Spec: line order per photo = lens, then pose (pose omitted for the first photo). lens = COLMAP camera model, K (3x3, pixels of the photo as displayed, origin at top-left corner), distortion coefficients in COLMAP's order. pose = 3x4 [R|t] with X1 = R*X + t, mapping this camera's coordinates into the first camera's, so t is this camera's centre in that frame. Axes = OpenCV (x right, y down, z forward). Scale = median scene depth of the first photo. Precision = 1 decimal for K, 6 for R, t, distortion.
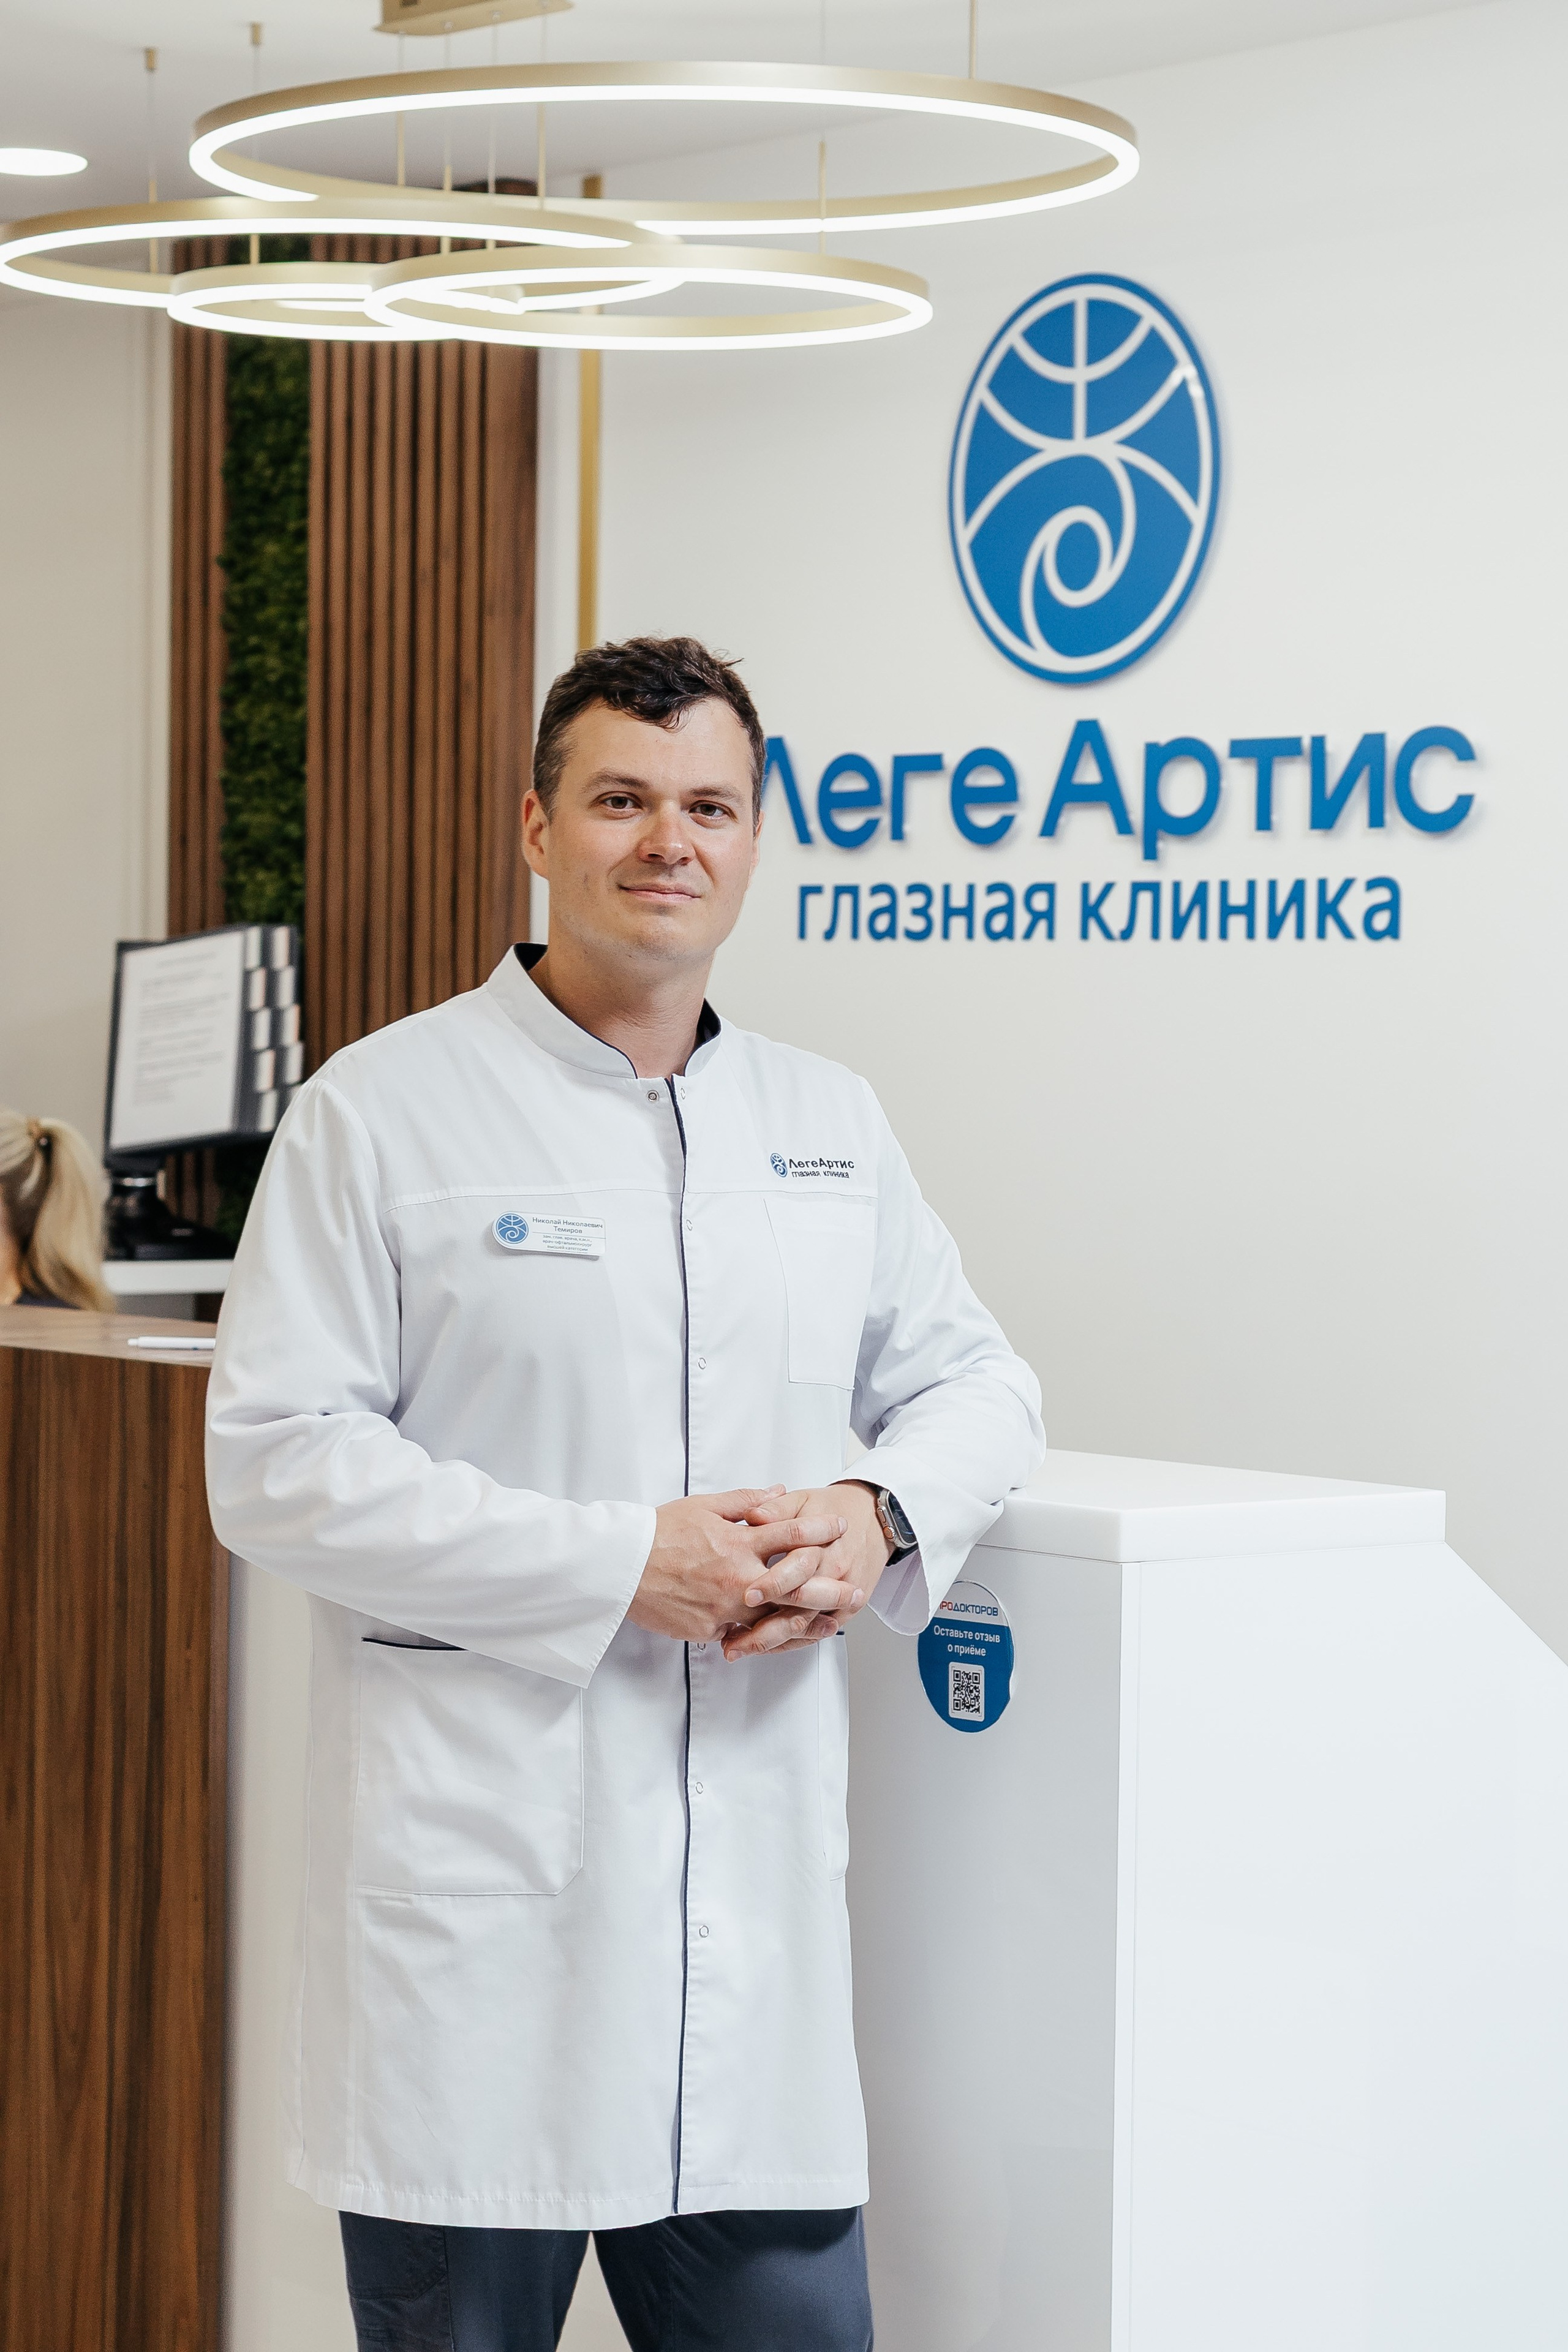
lens RADIAL K [[5319.0, 0, 784.0], [0, 5319.0, 1176.0], [0, 0, 1]] dist [0.146823, 0.507830]
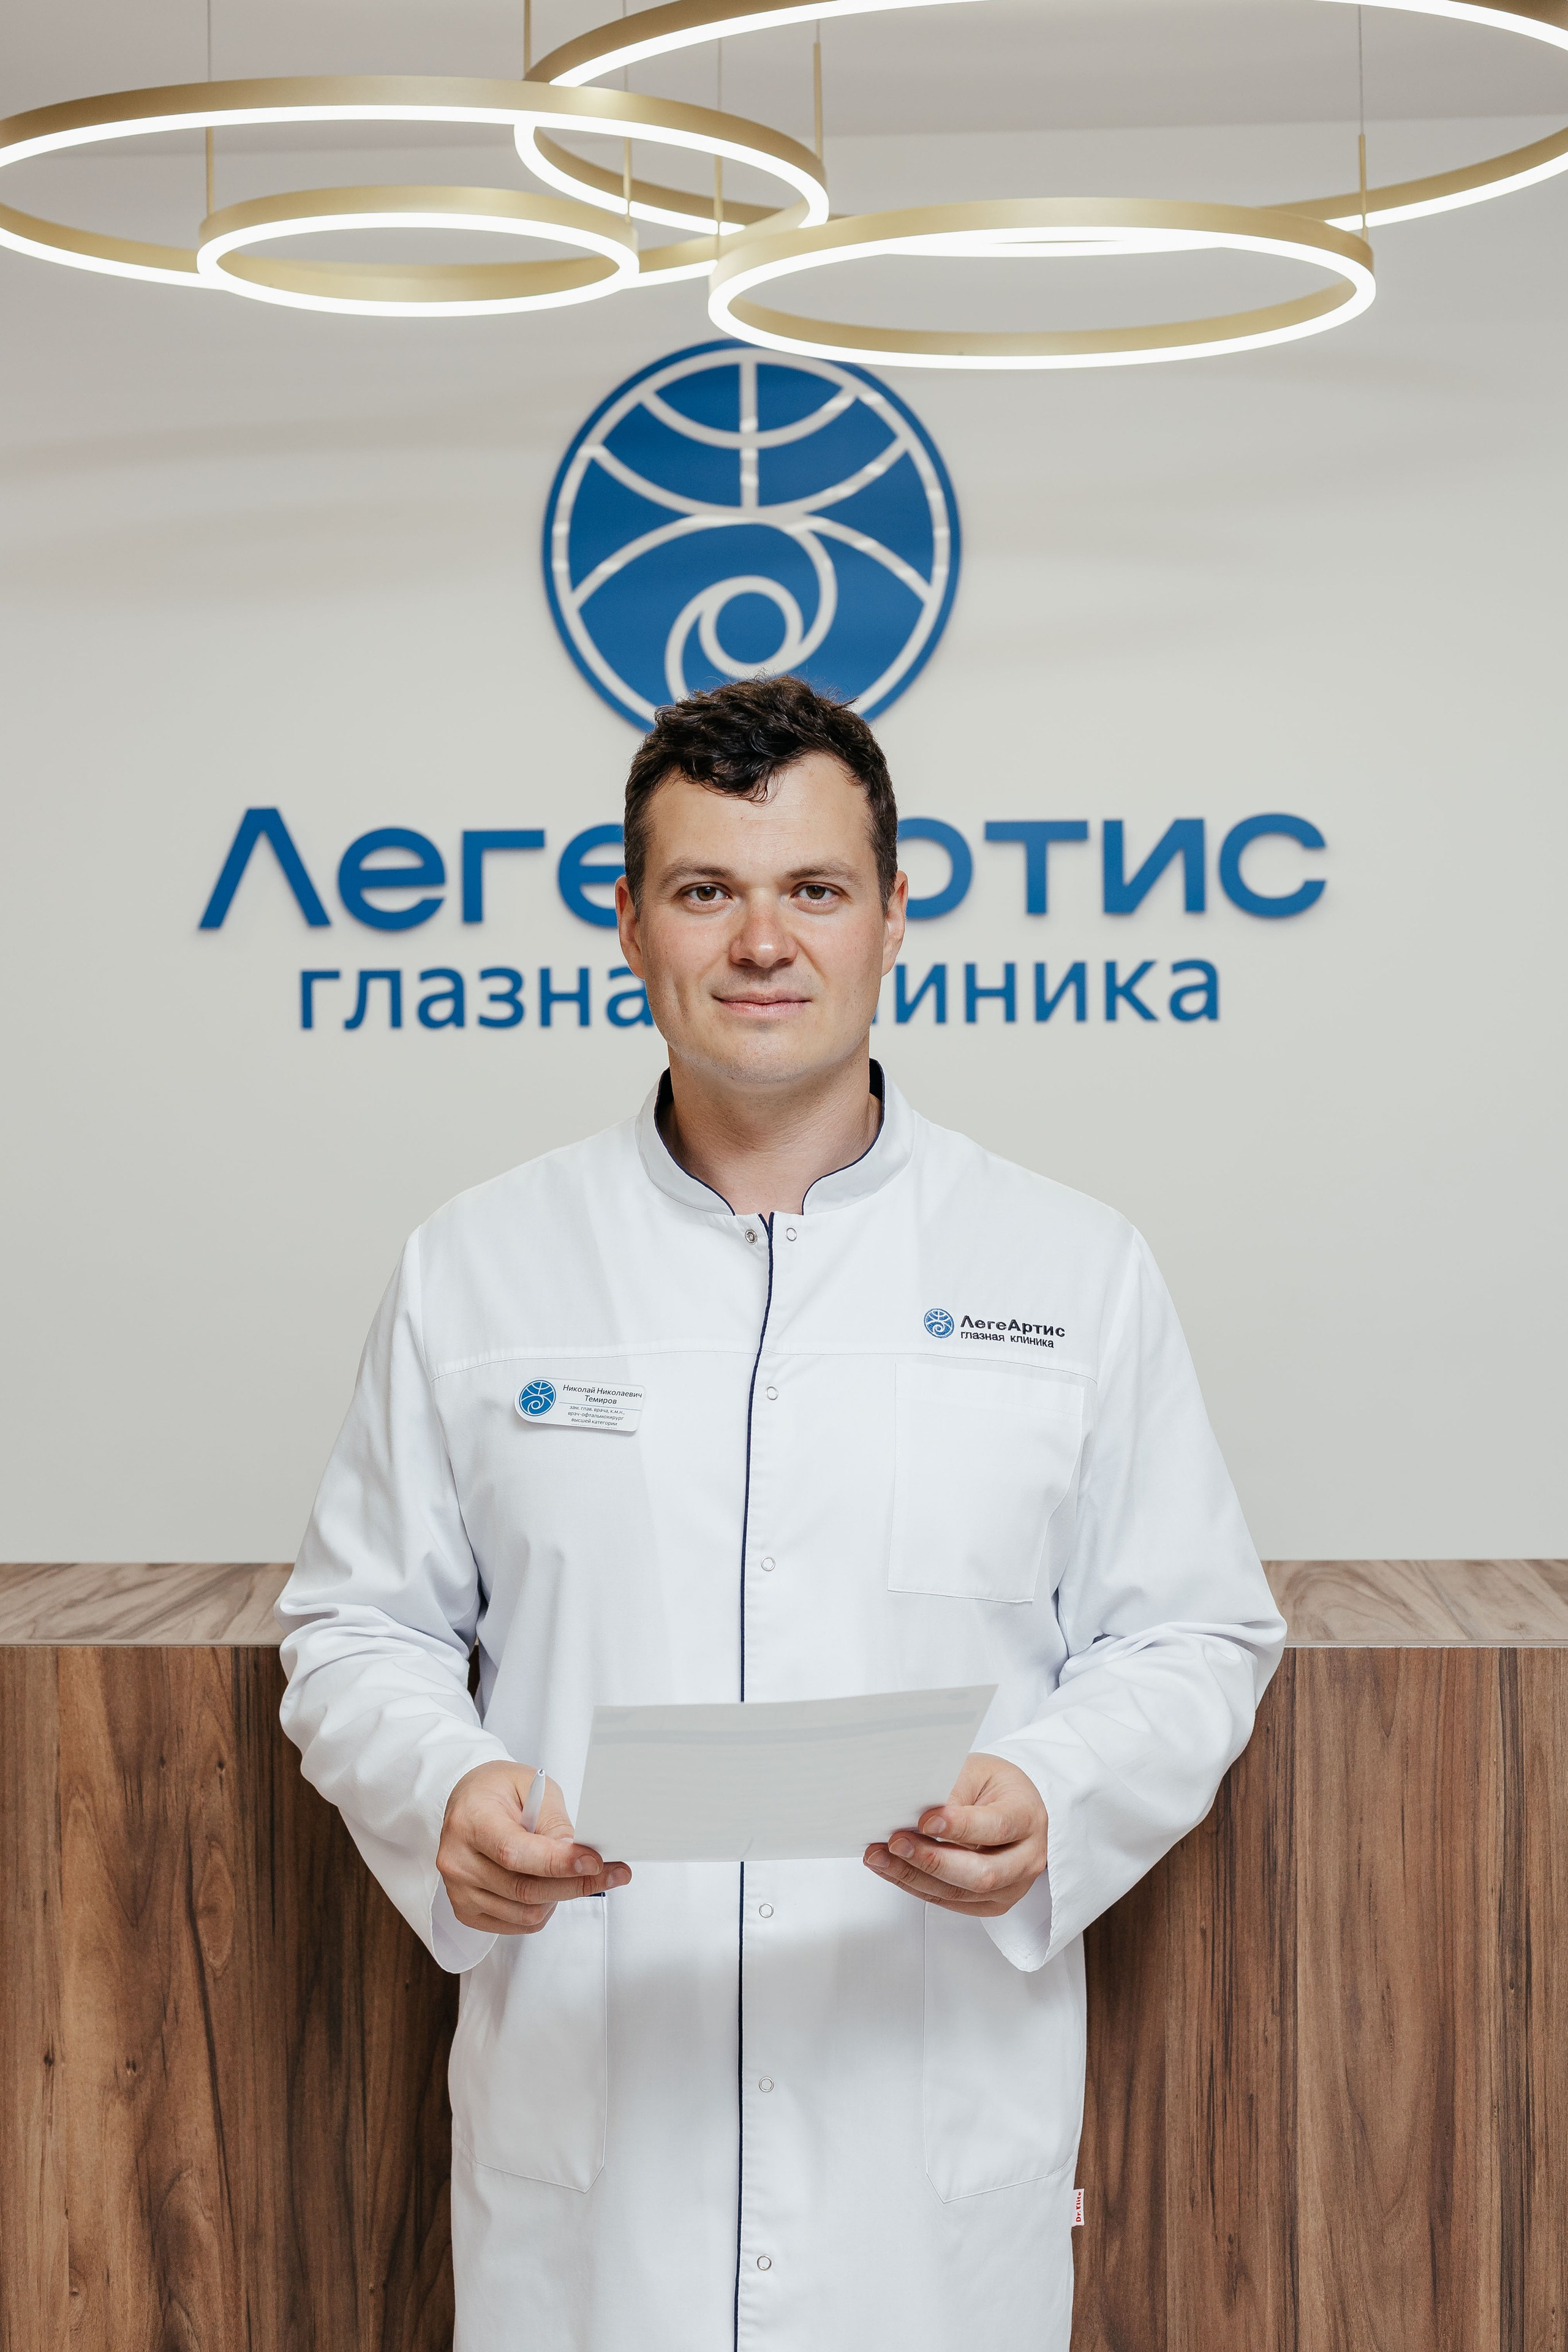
lens RADIAL K [[3482.3, 0, 784.0], [0, 3482.3, 1176.0], [0, 0, 1]] dist [-0.052089, 0.291017]
pose [[0.684334, -0.054087, 0.727160, -0.399261], [0.043775, 0.998494, 0.033071, -0.037483], [-0.727854, 0.009200, 0.685671, 0.560264]]
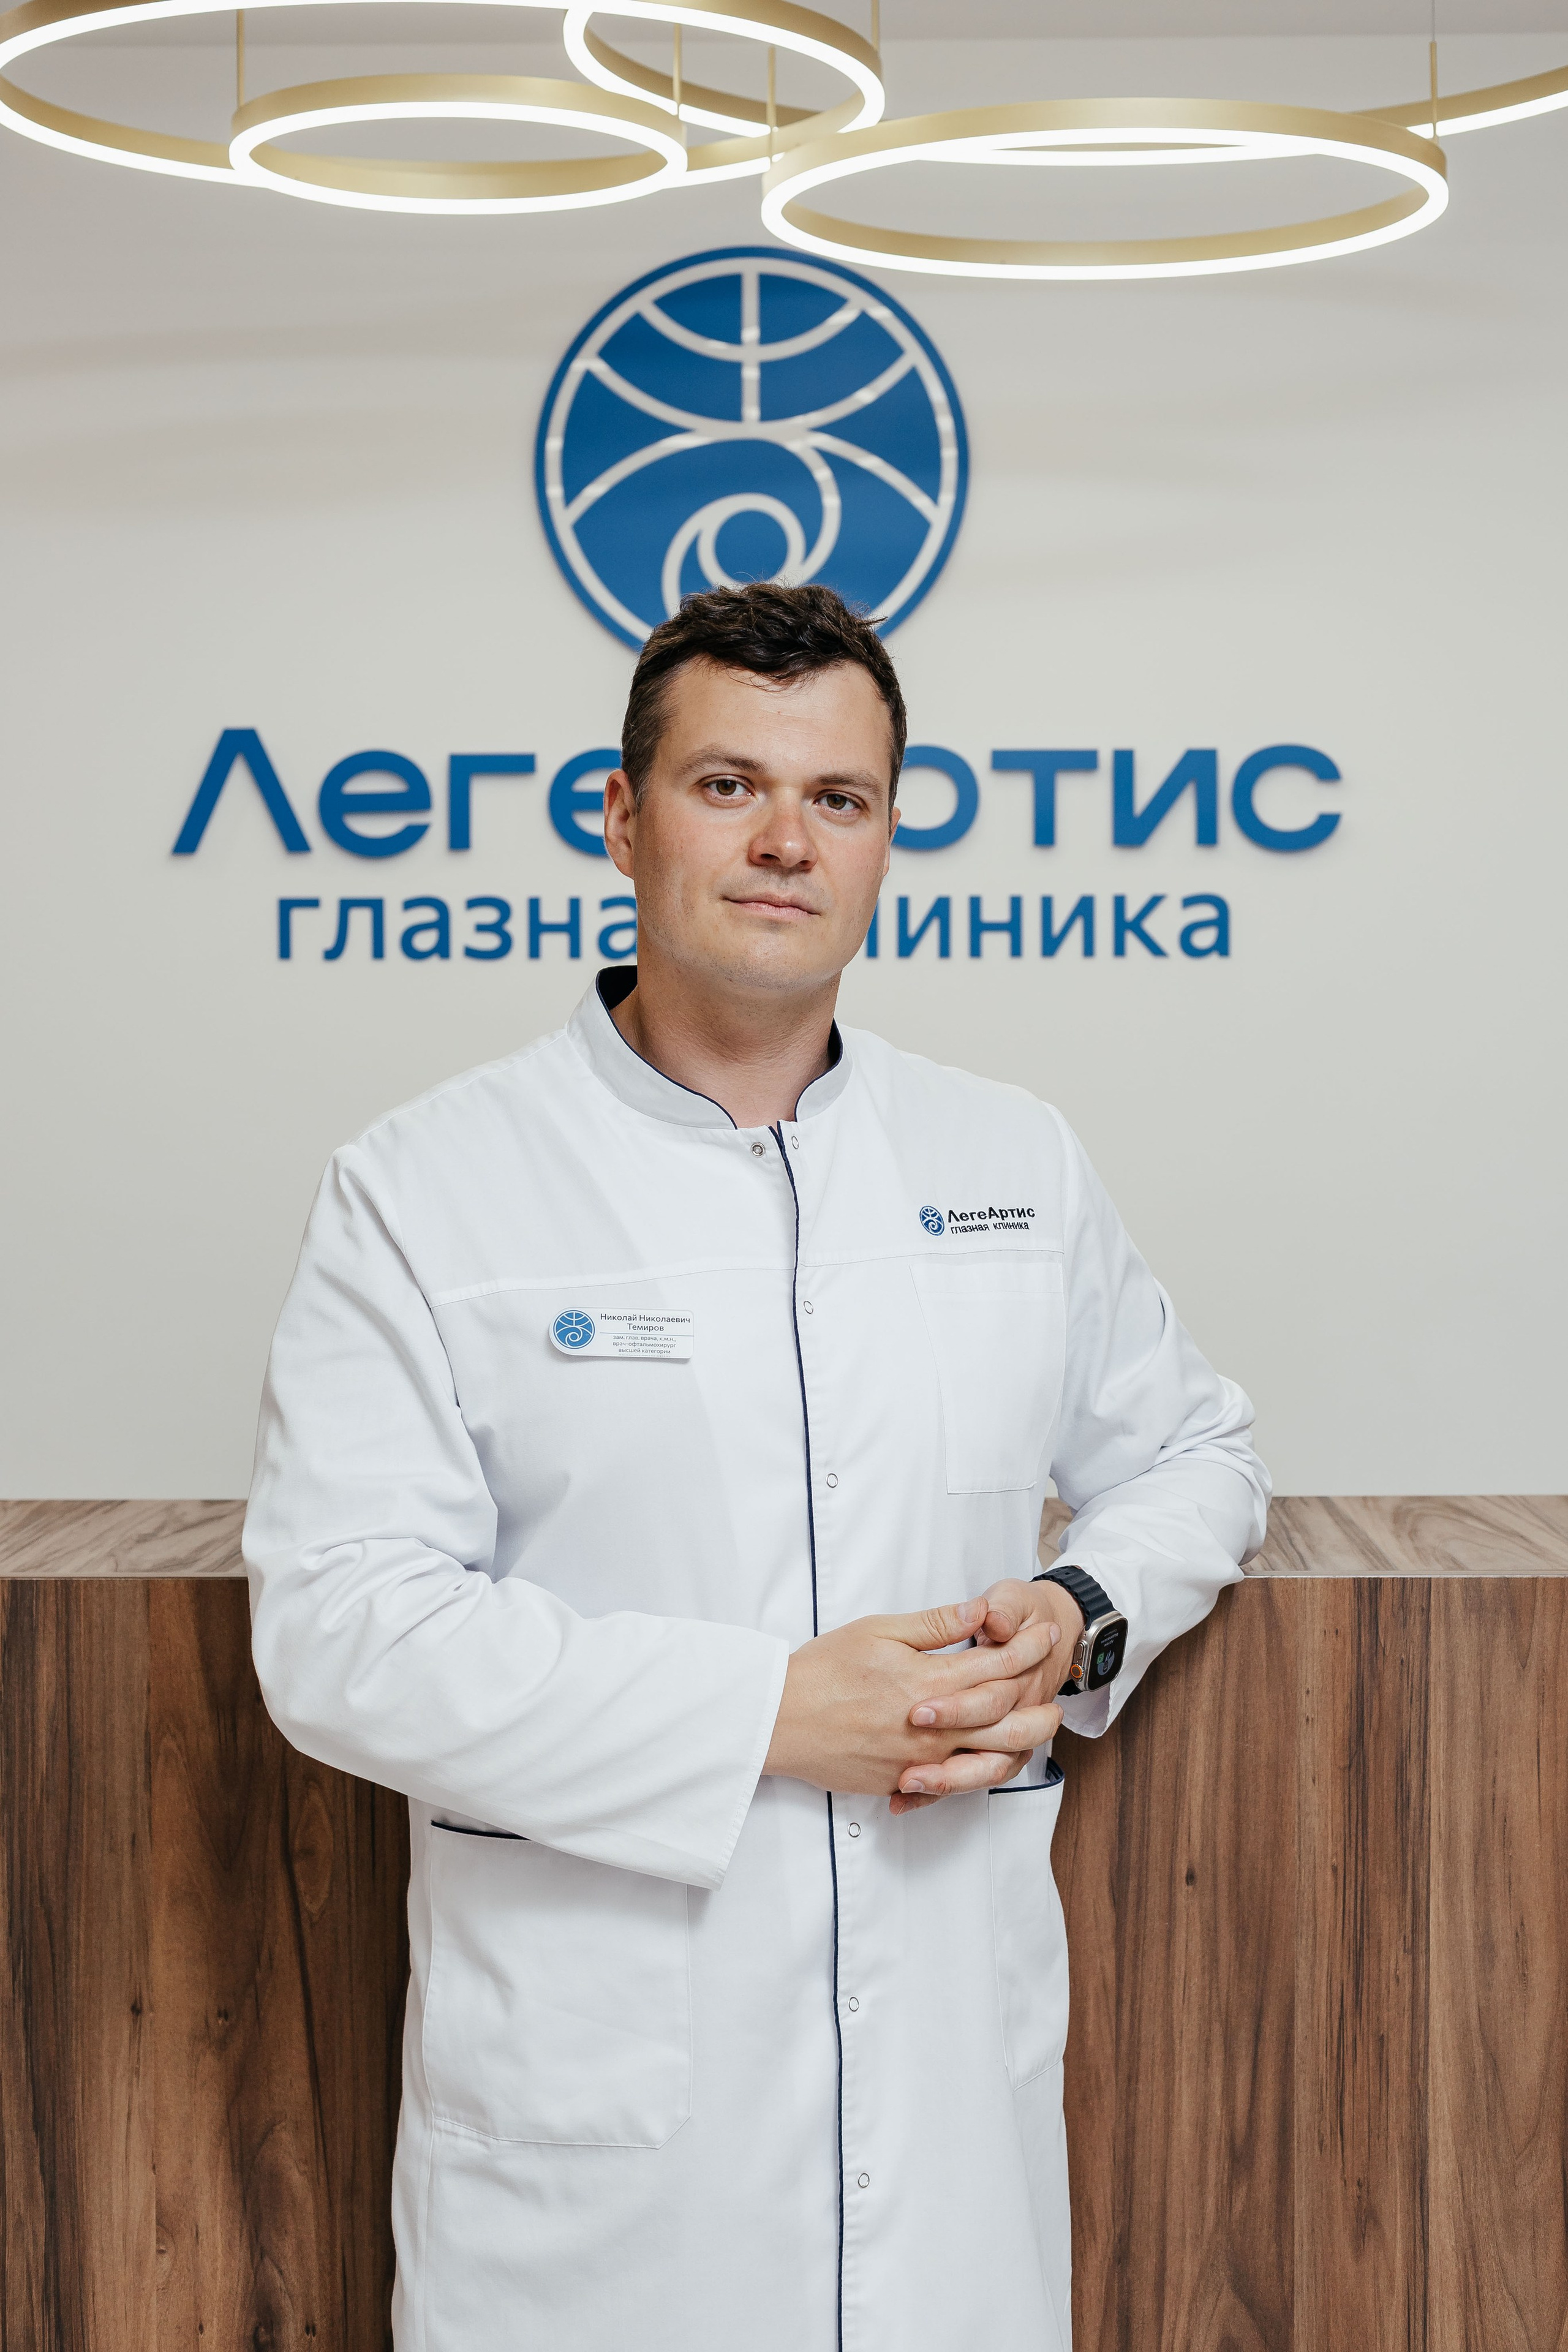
lens RADIAL K [[3615.6, 0, 784.2], [0, 3615.6, 1147.5], [0, 0, 1]] dist [-0.040233, 0.230934]
pose [[0.648262, -0.051545, 0.759671, -0.421845], [0.037290, 0.998658, 0.035940, -0.033634], [-0.760504, 0.005030, 0.649314, 0.580822]]
